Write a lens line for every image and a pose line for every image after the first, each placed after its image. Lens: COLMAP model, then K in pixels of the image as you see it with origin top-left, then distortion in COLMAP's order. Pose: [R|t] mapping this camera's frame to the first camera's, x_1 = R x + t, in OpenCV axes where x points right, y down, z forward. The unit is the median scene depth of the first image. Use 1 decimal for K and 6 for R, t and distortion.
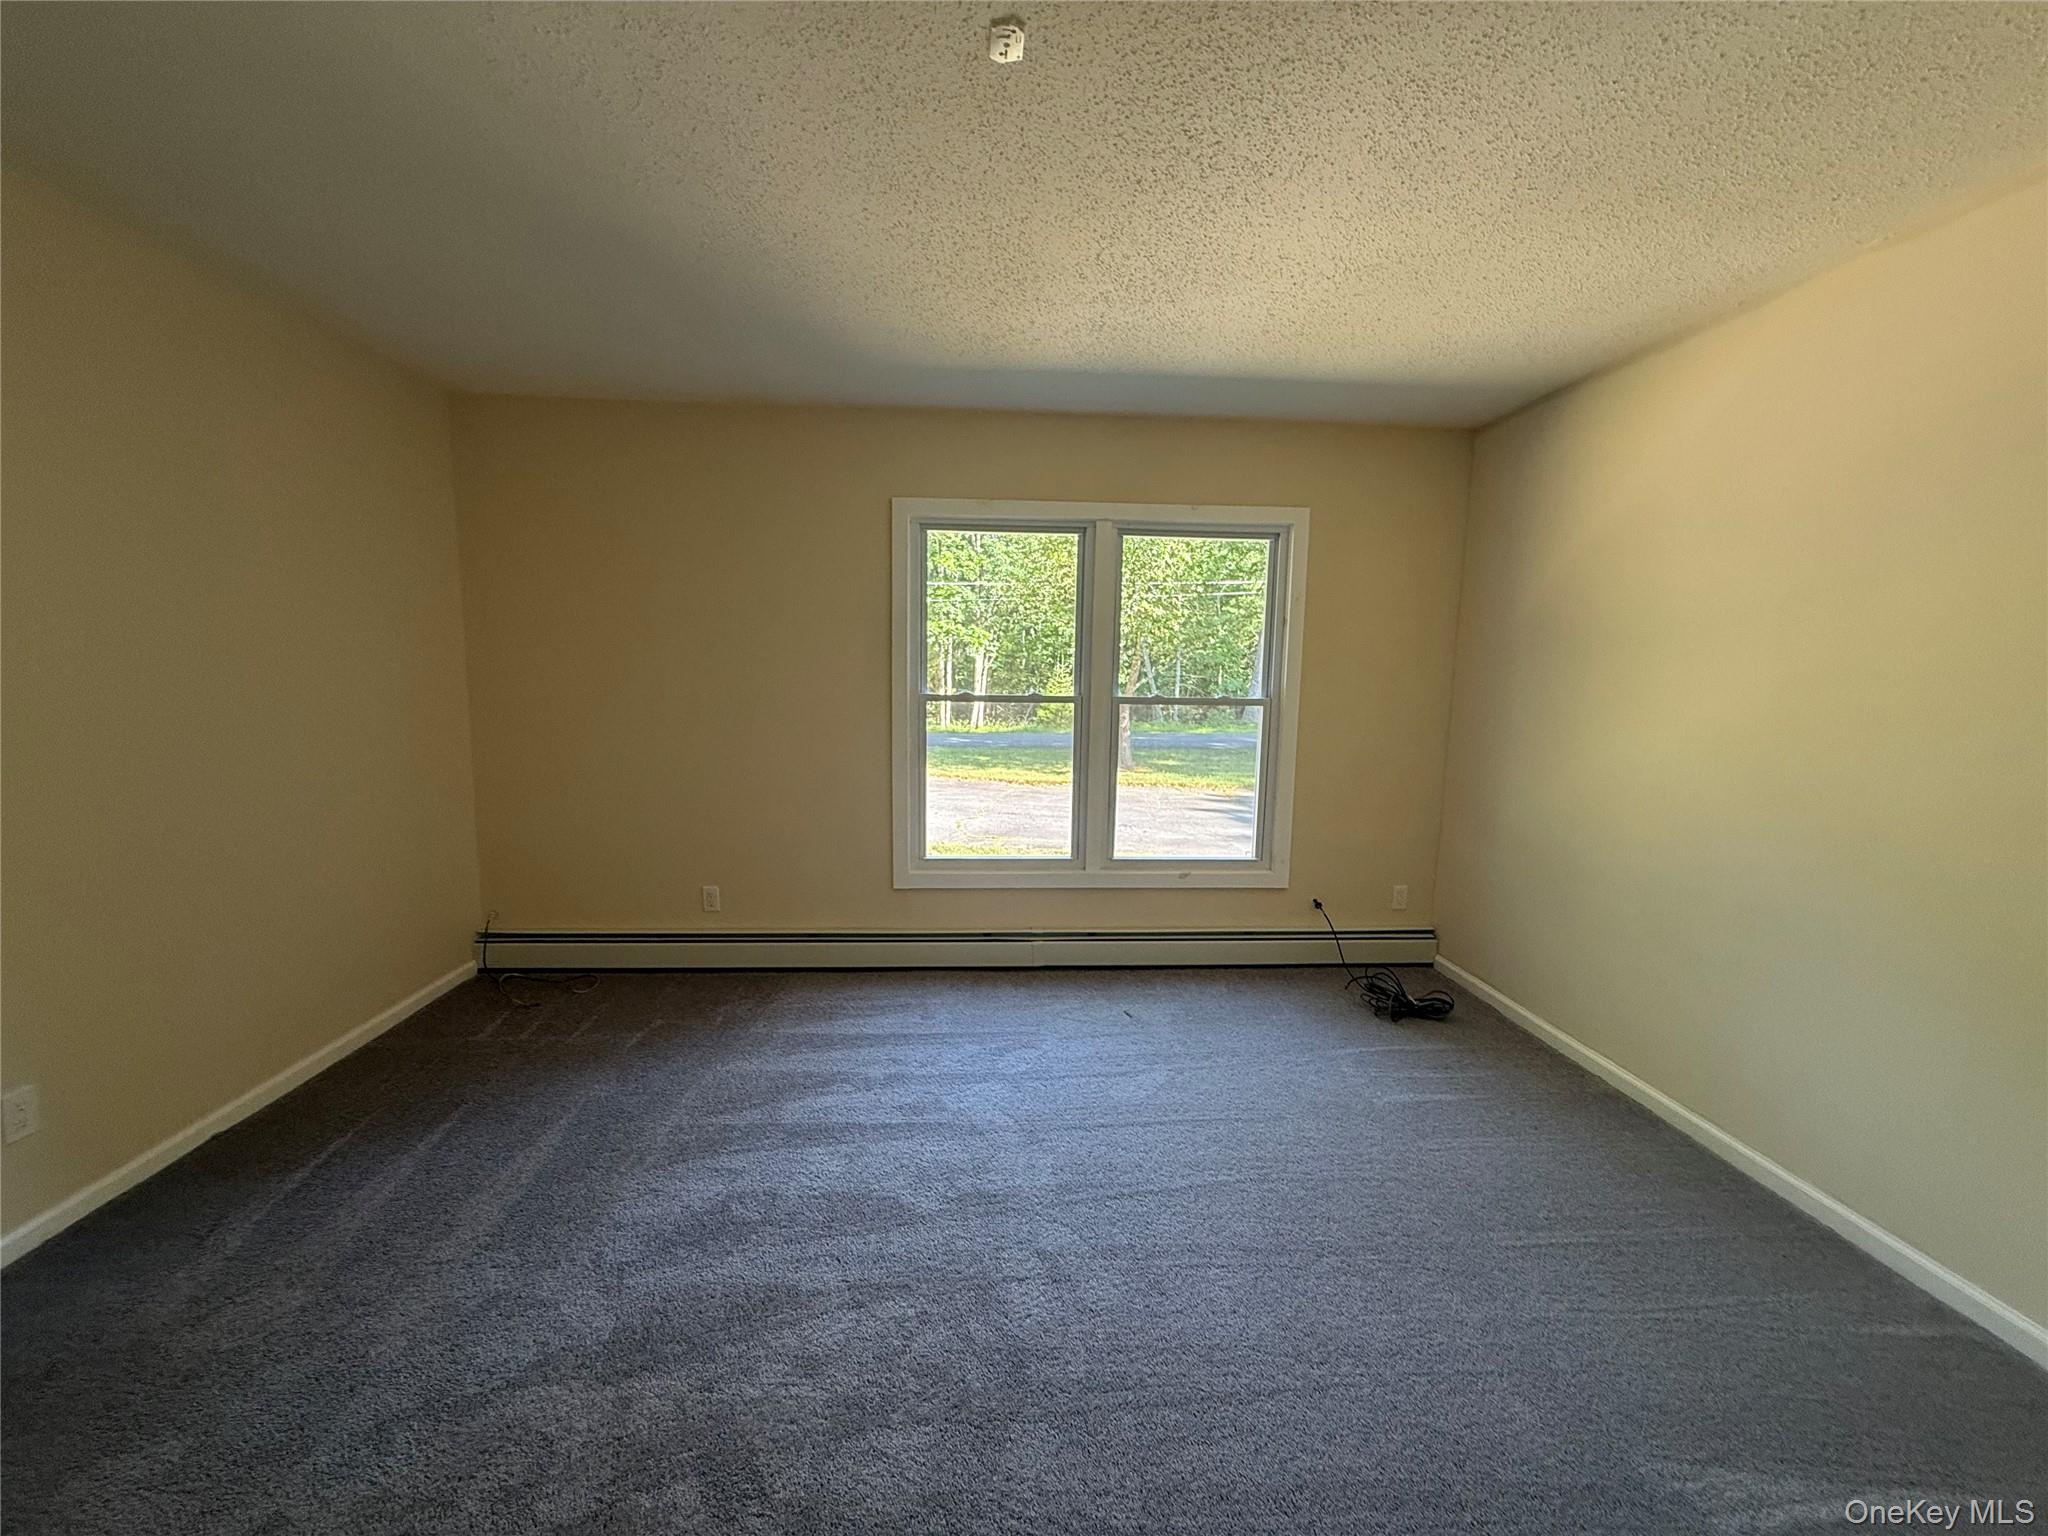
lens RADIAL K [[773.6, 0, 1028.3], [0, 773.6, 760.2], [0, 0, 1]] dist [-0.000918, -0.000018]
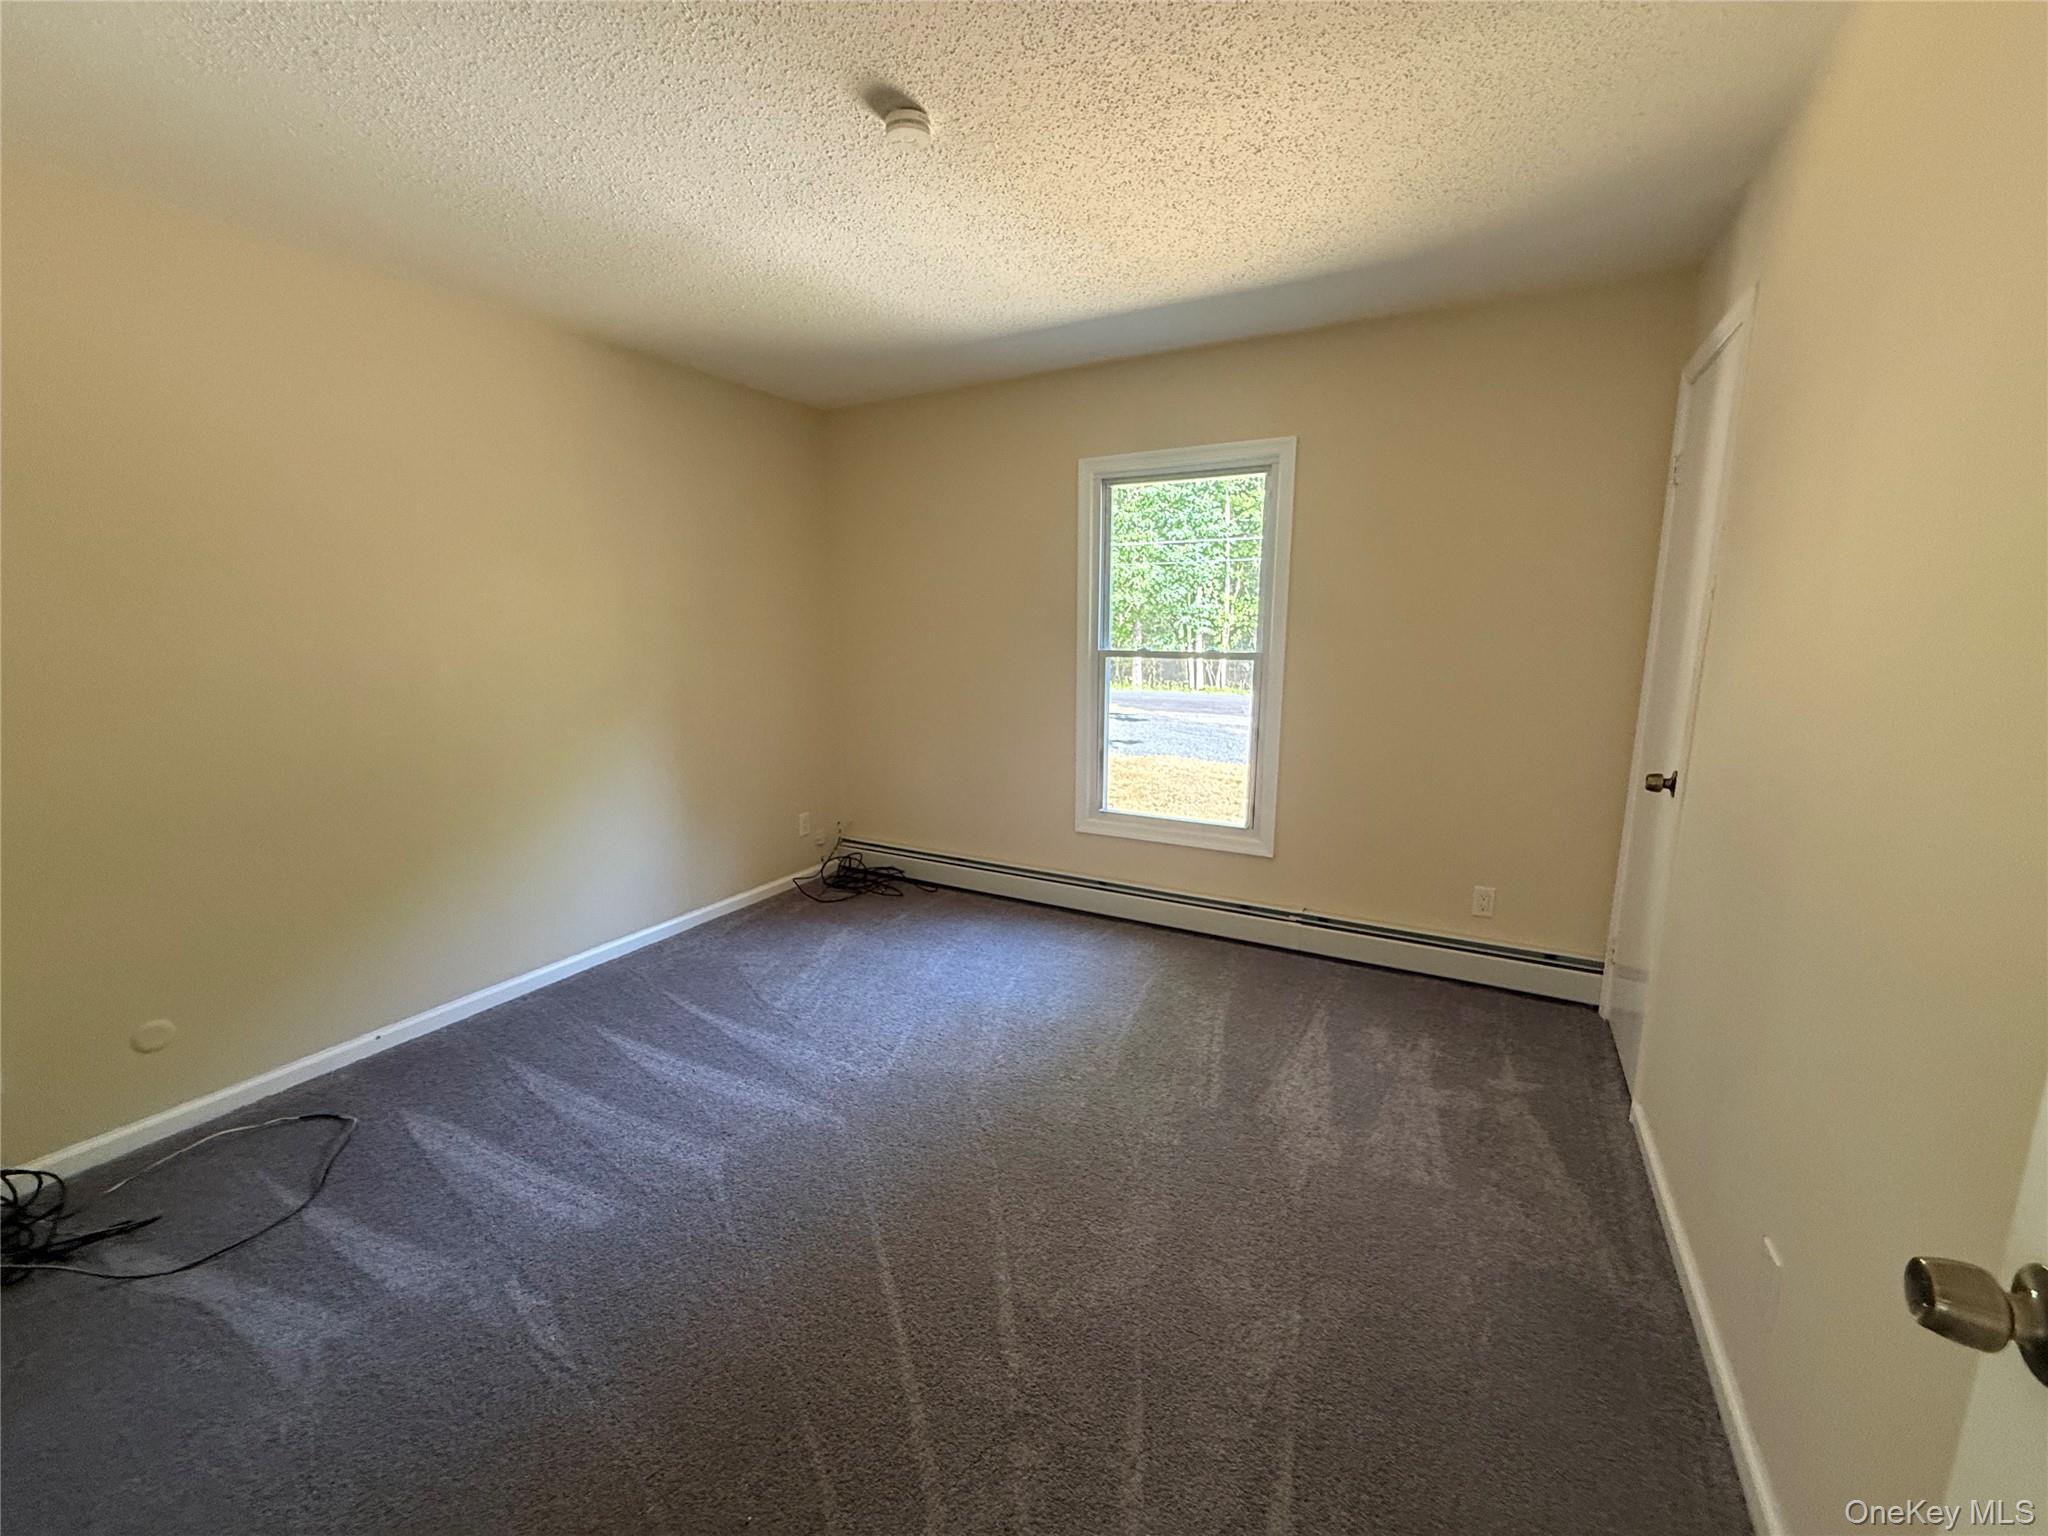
lens RADIAL K [[819.7, 0, 1020.7], [0, 819.7, 768.0], [0, 0, 1]] dist [0.000959, -0.000003]
pose [[0.849360, 0.078726, -0.521910, 0.363118], [-0.051200, 0.996440, 0.066981, 0.003862], [0.525325, -0.030169, 0.850367, 0.018951]]
